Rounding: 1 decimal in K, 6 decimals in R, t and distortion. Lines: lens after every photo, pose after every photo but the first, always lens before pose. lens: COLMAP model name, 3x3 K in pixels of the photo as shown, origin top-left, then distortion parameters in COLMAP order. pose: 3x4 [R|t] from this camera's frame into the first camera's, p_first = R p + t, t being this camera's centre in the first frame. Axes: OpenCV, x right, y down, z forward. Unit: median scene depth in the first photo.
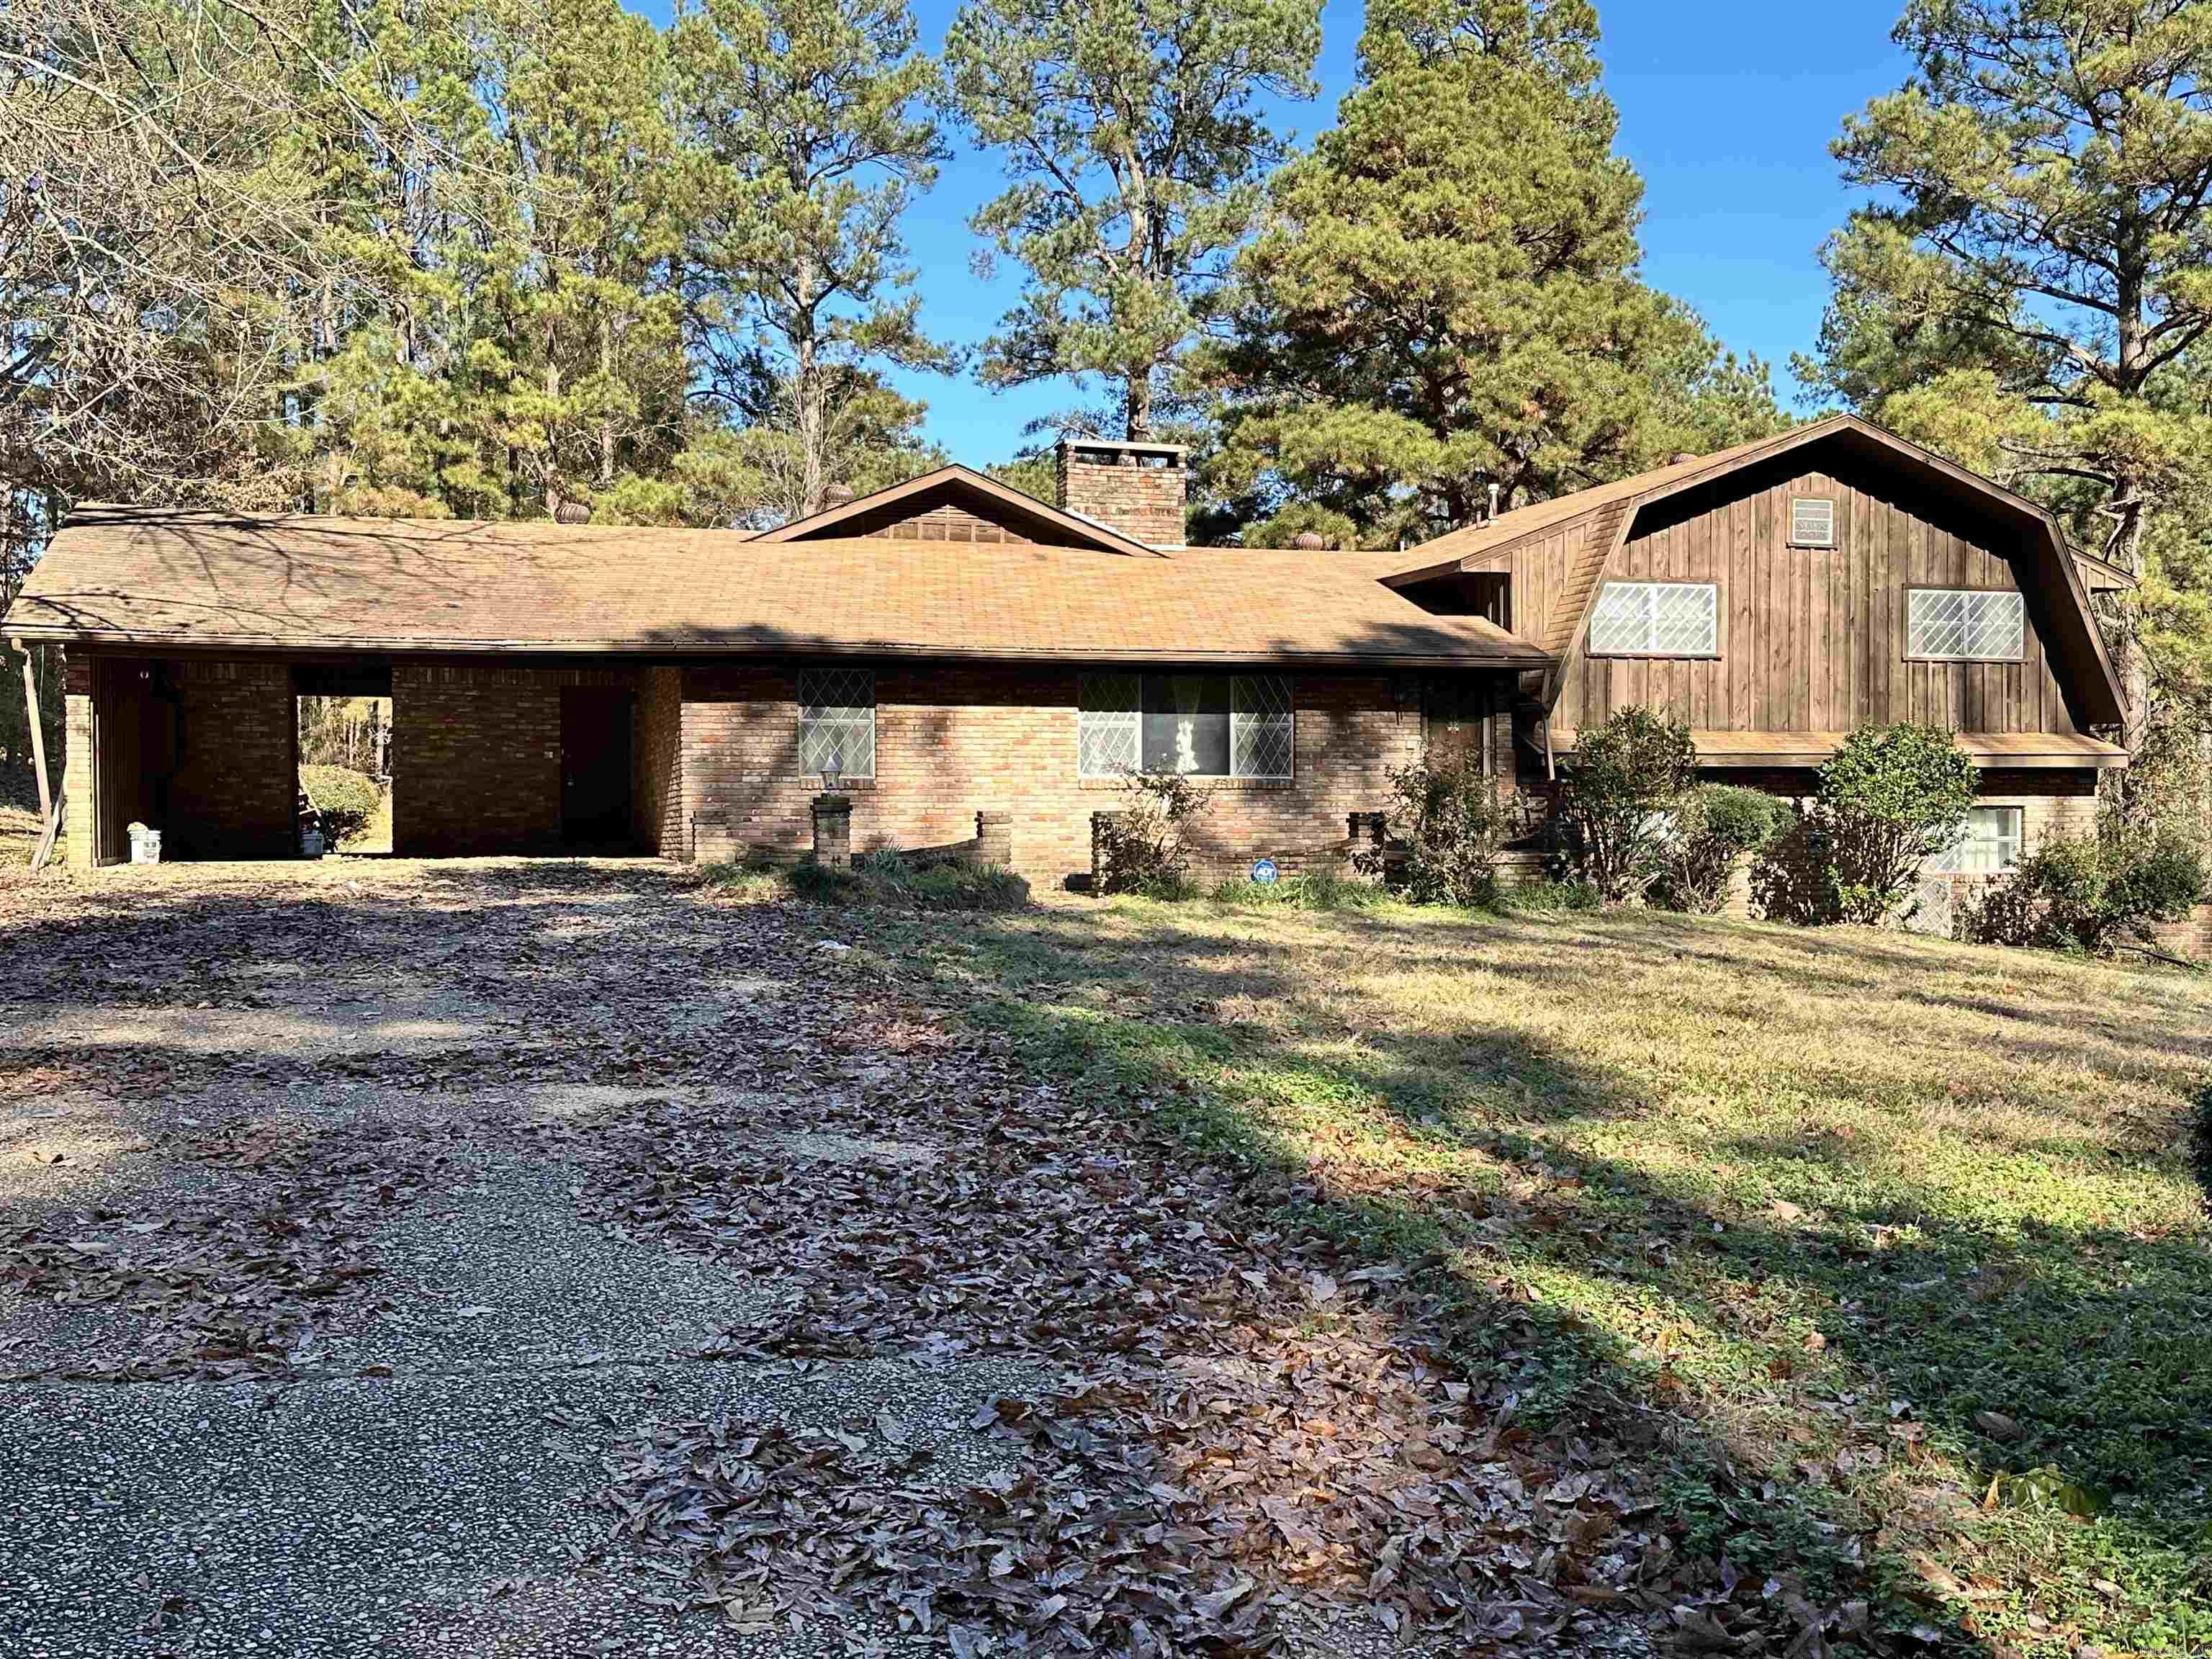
lens RADIAL K [[2150.7, 0, 1106.8], [0, 2150.7, 826.5], [0, 0, 1]] dist [0.118356, 0.000000]
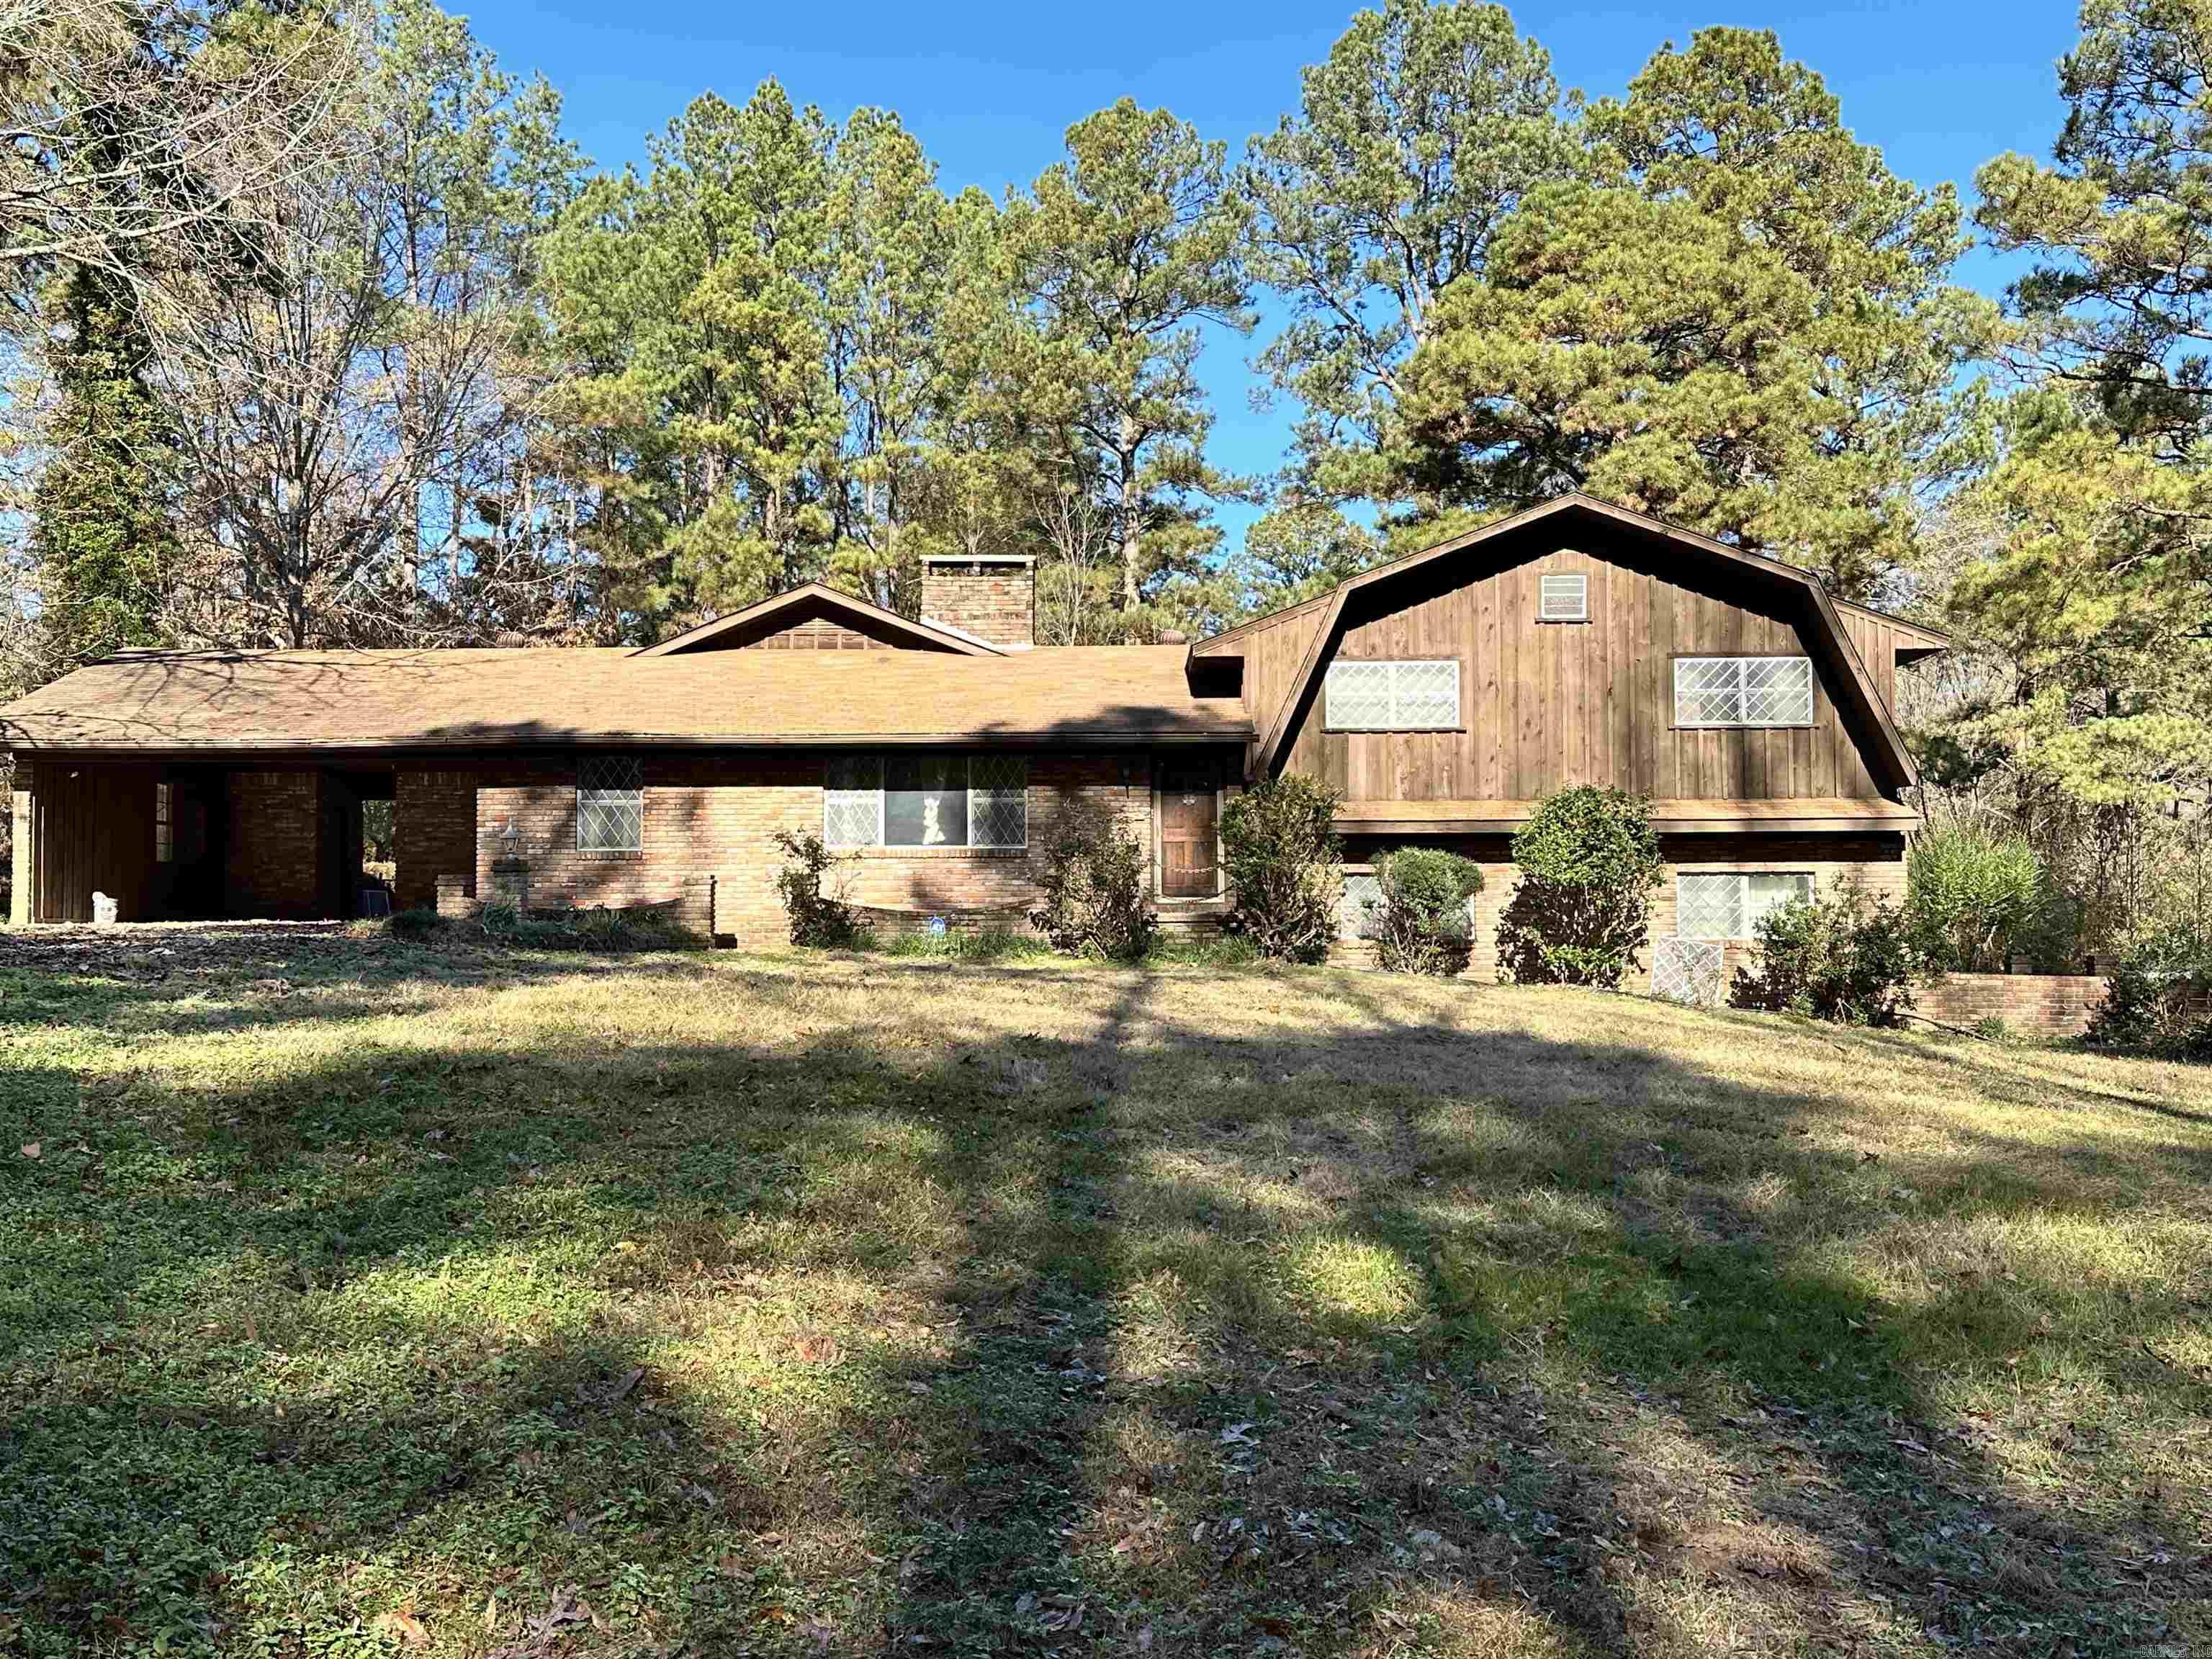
lens RADIAL K [[2150.7, 0, 1097.7], [0, 2150.7, 839.2], [0, 0, 1]] dist [0.118356, 0.000000]
pose [[0.950787, -0.016028, -0.309431, 0.428895], [-0.001643, 0.998386, -0.056764, 0.033274], [0.309841, 0.054479, 0.949226, -0.033396]]
